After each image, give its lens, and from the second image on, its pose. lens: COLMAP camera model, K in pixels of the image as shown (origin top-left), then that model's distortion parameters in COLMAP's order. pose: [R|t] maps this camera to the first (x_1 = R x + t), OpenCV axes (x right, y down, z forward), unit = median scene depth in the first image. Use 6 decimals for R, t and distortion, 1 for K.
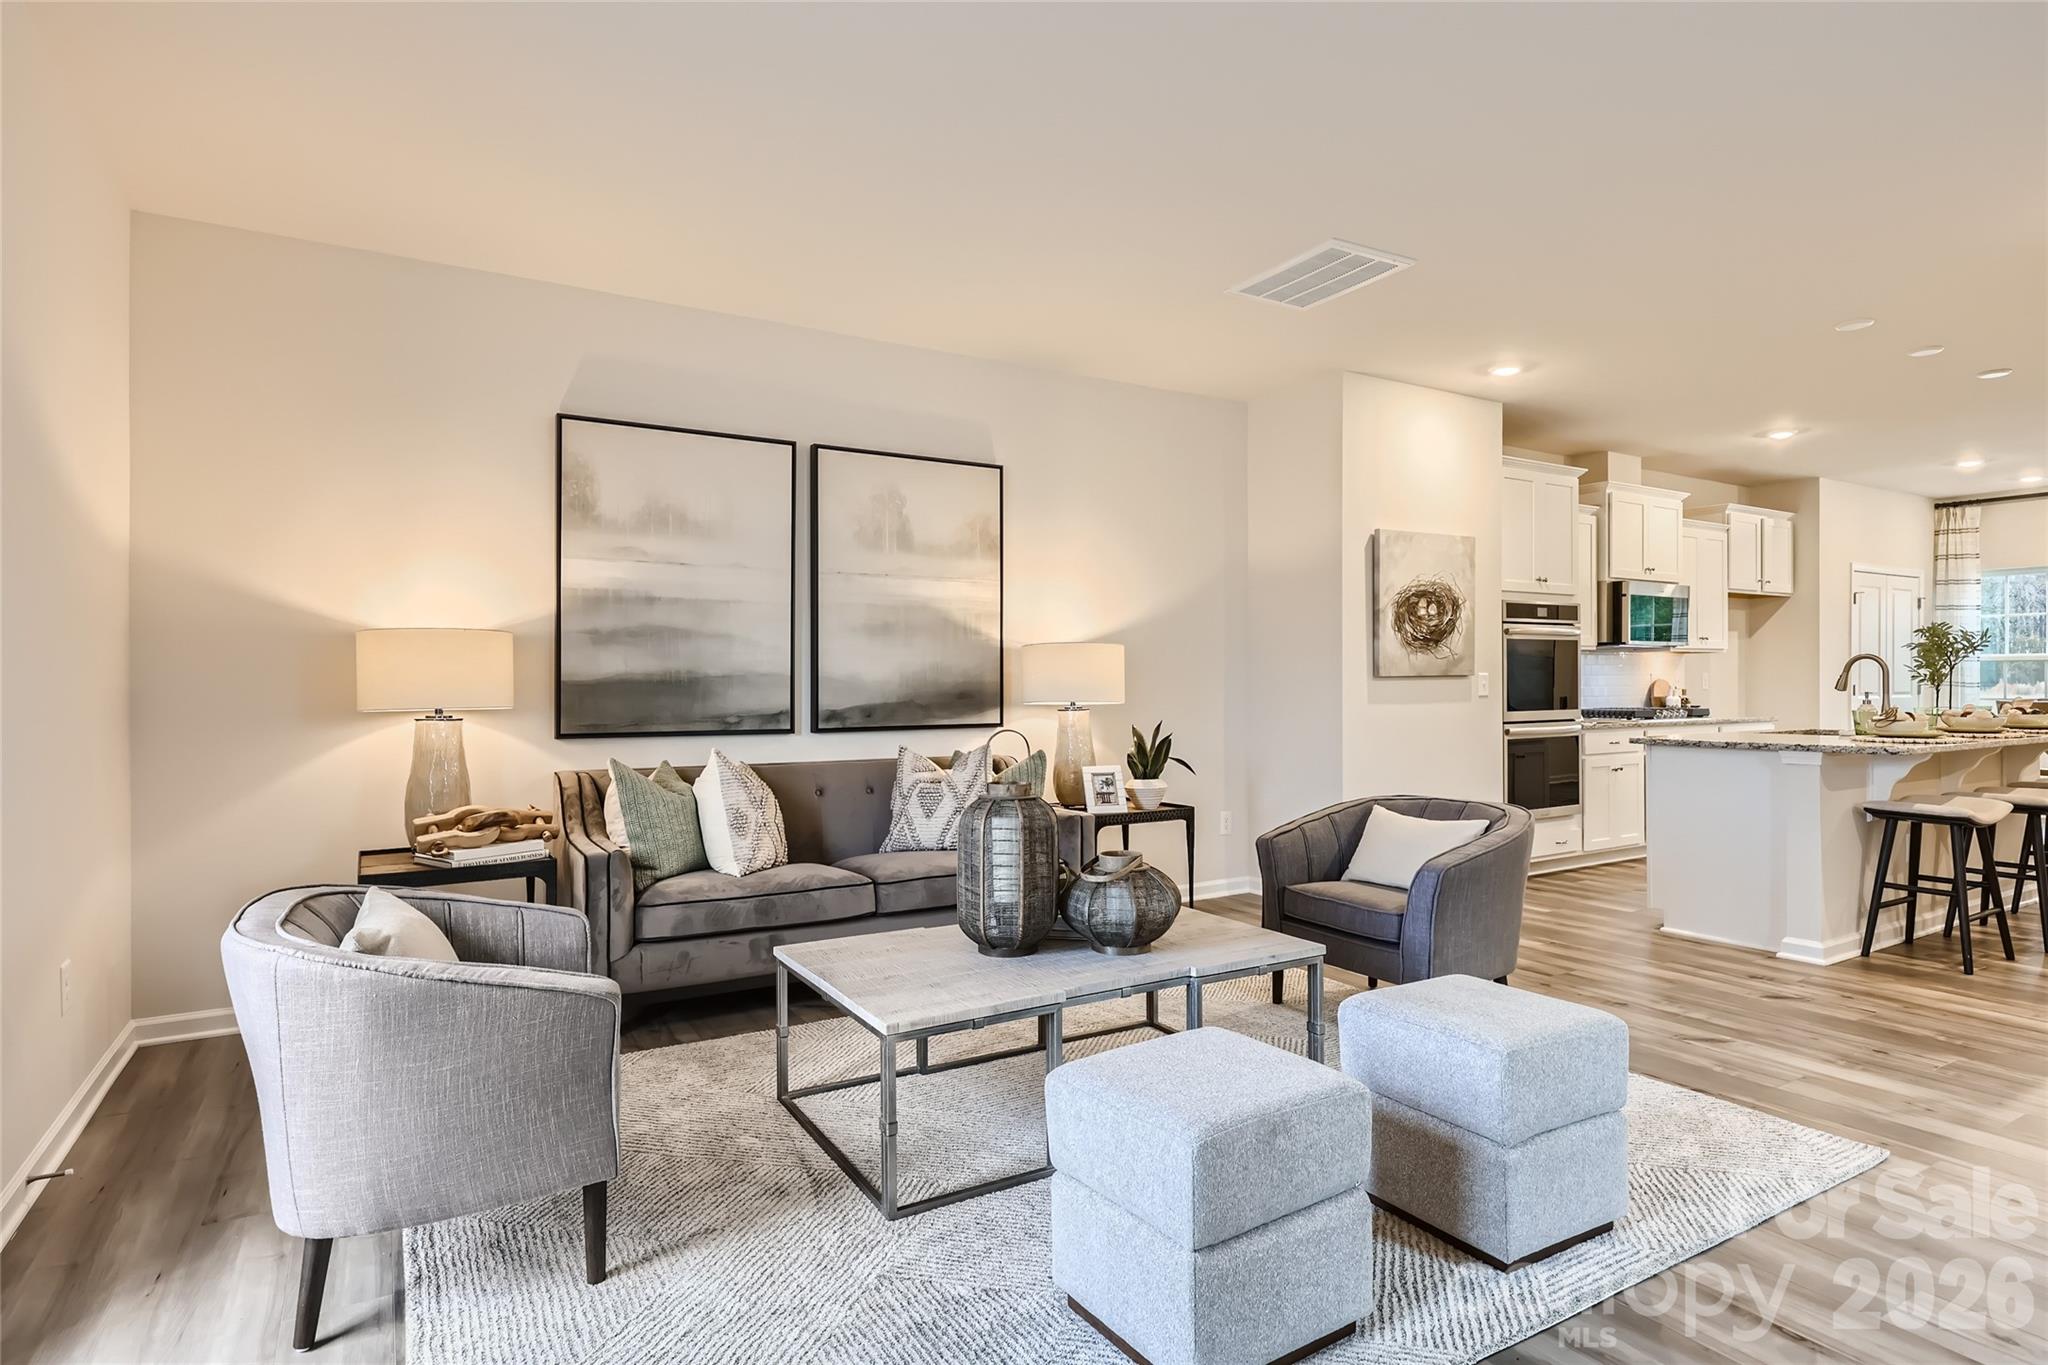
lens RADIAL K [[1103.6, 0, 1033.5], [0, 1103.6, 690.6], [0, 0, 1]] dist [-0.003231, 0.000083]
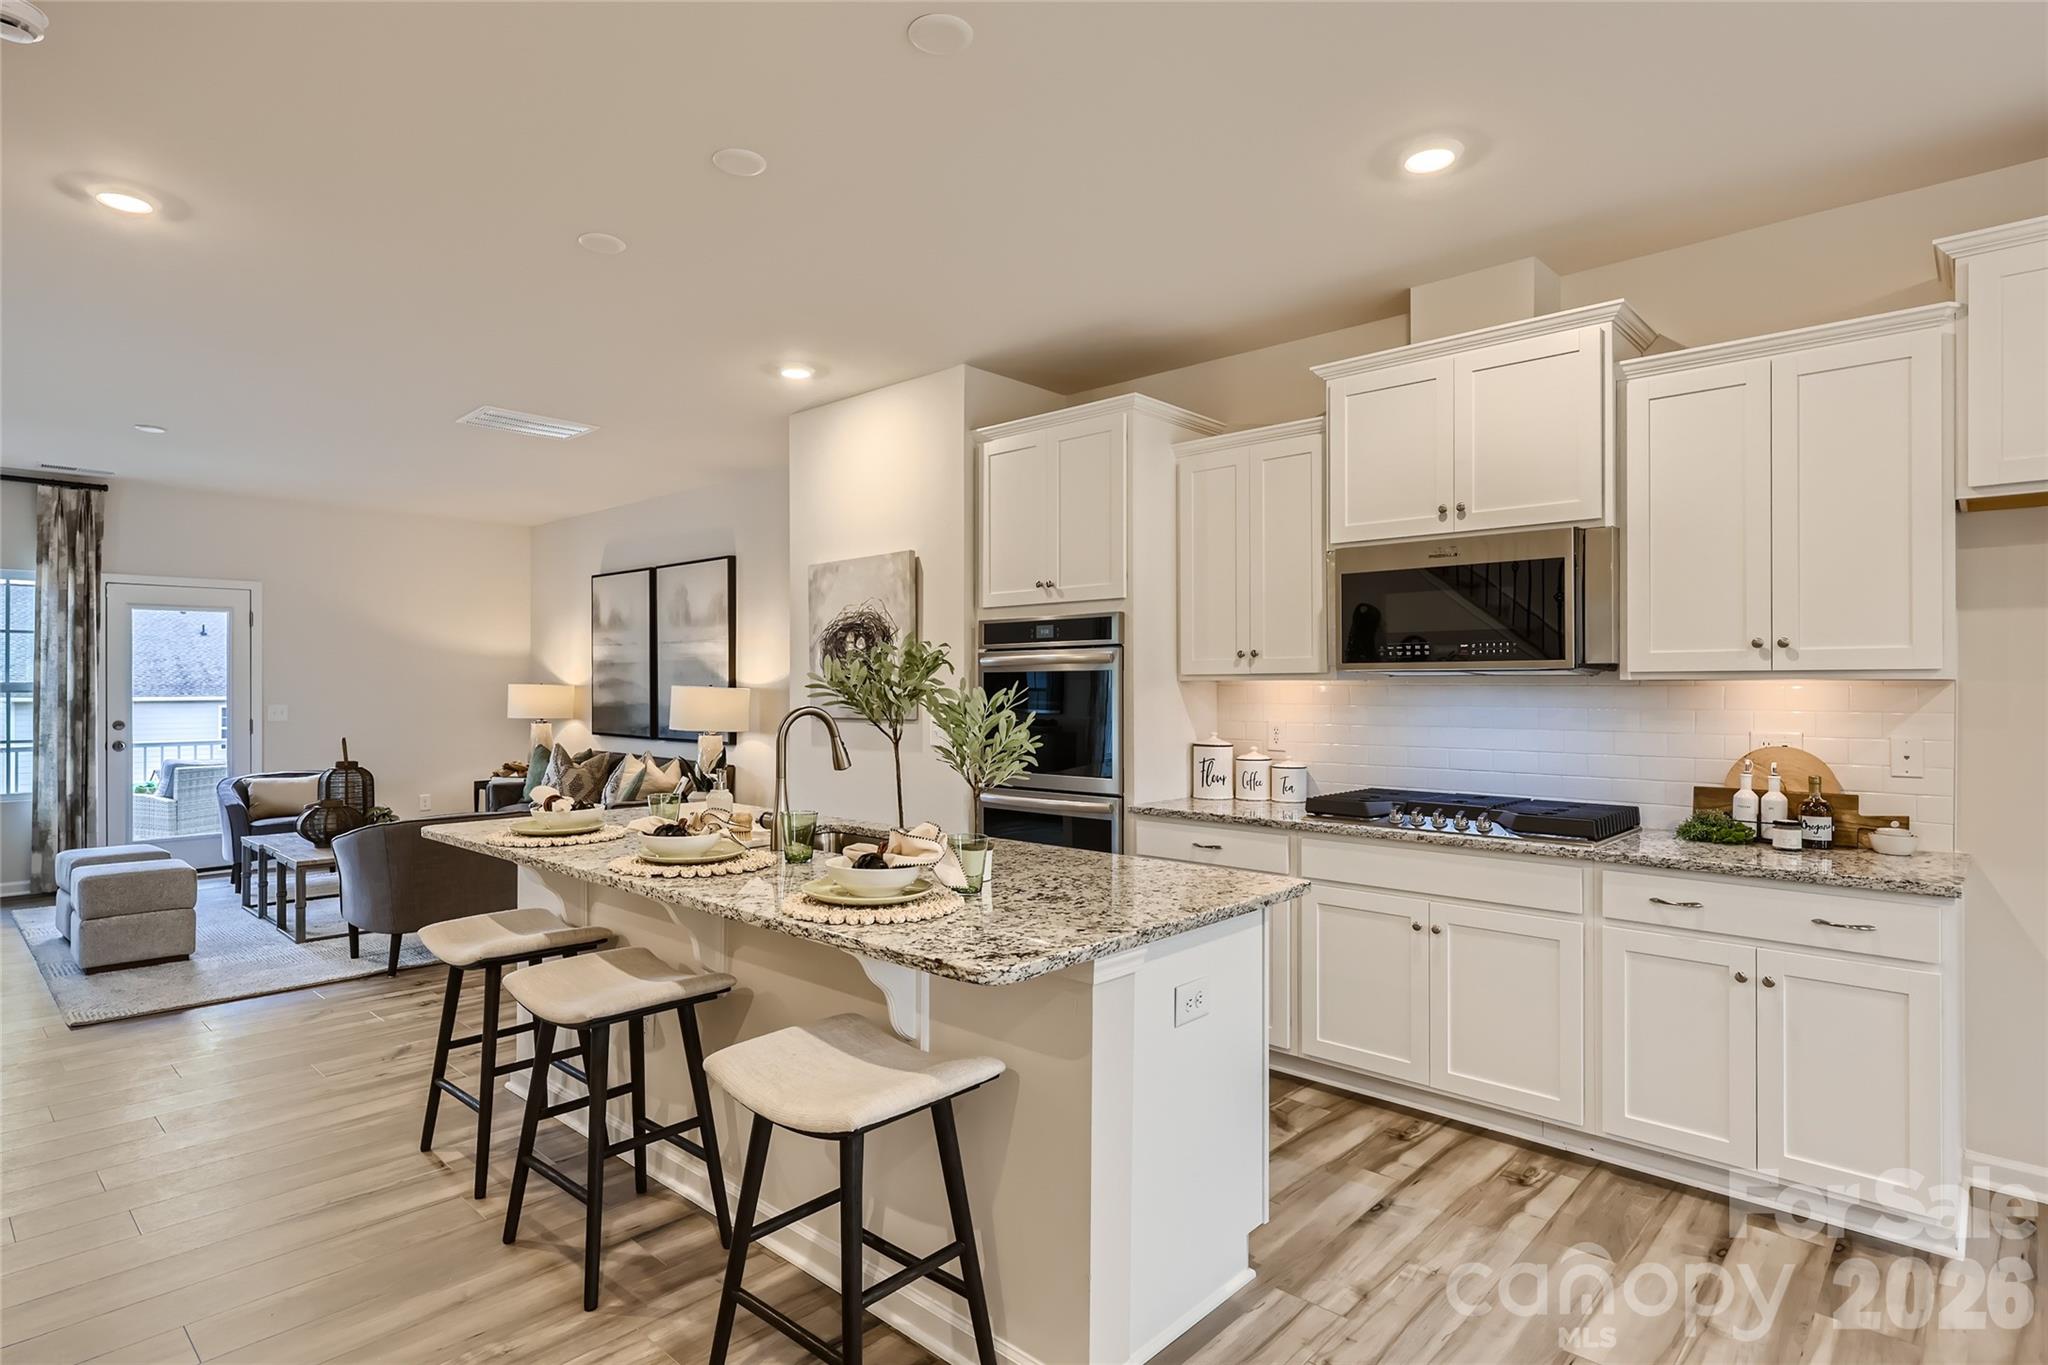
lens RADIAL K [[1052.2, 0, 960.1], [0, 1052.2, 679.6], [0, 0, 1]] dist [0.007171, 0.001832]
pose [[0.249892, -0.002132, -0.968271, 1.397776], [-0.009719, 0.999942, -0.004710, -0.047840], [0.968225, 0.010588, 0.249857, 1.006542]]
